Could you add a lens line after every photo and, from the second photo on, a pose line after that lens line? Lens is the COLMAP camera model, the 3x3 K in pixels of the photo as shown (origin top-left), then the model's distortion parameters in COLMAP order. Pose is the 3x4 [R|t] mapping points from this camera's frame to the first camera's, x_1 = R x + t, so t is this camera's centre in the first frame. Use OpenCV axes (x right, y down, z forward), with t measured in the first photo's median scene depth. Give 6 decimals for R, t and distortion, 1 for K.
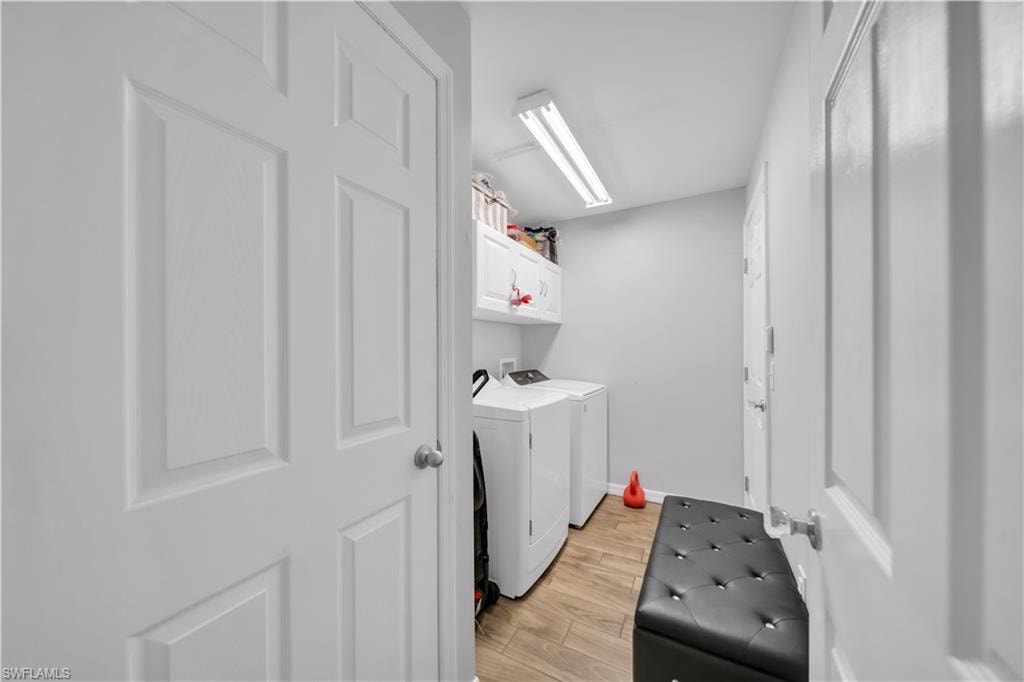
lens RADIAL K [[353.7, 0, 512.5], [0, 353.7, 346.8], [0, 0, 1]] dist [0.001893, -0.001897]
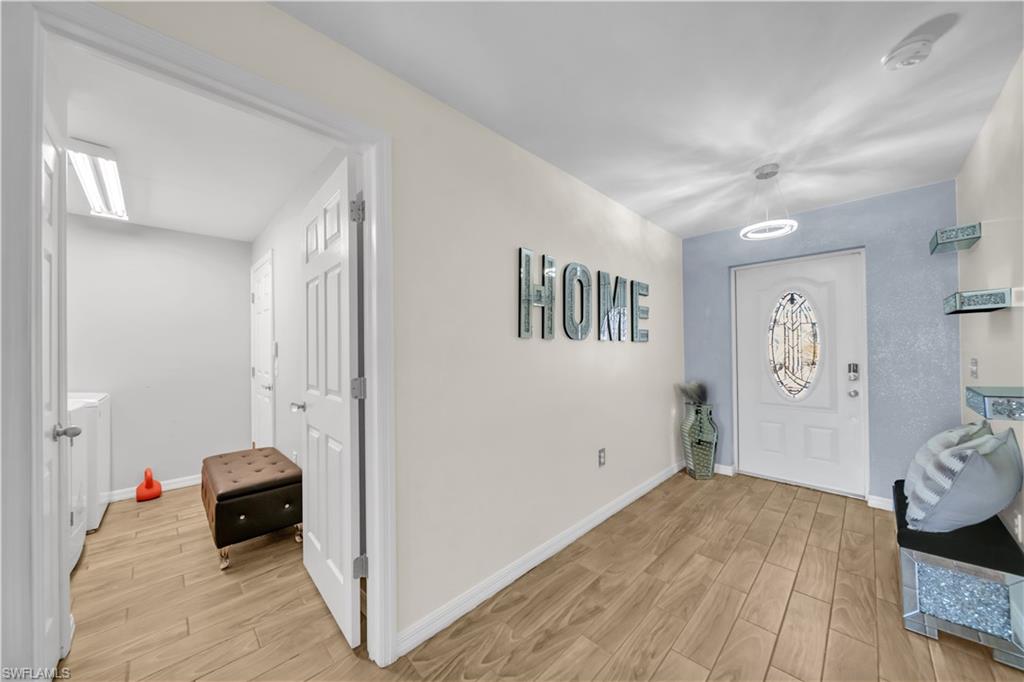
lens RADIAL K [[353.7, 0, 512.5], [0, 353.7, 346.8], [0, 0, 1]] dist [0.001893, -0.001897]
pose [[0.289245, 0.011376, 0.957187, -0.448222], [0.010867, 0.999826, -0.015167, 0.007041], [-0.957193, 0.014789, 0.289071, -0.467773]]
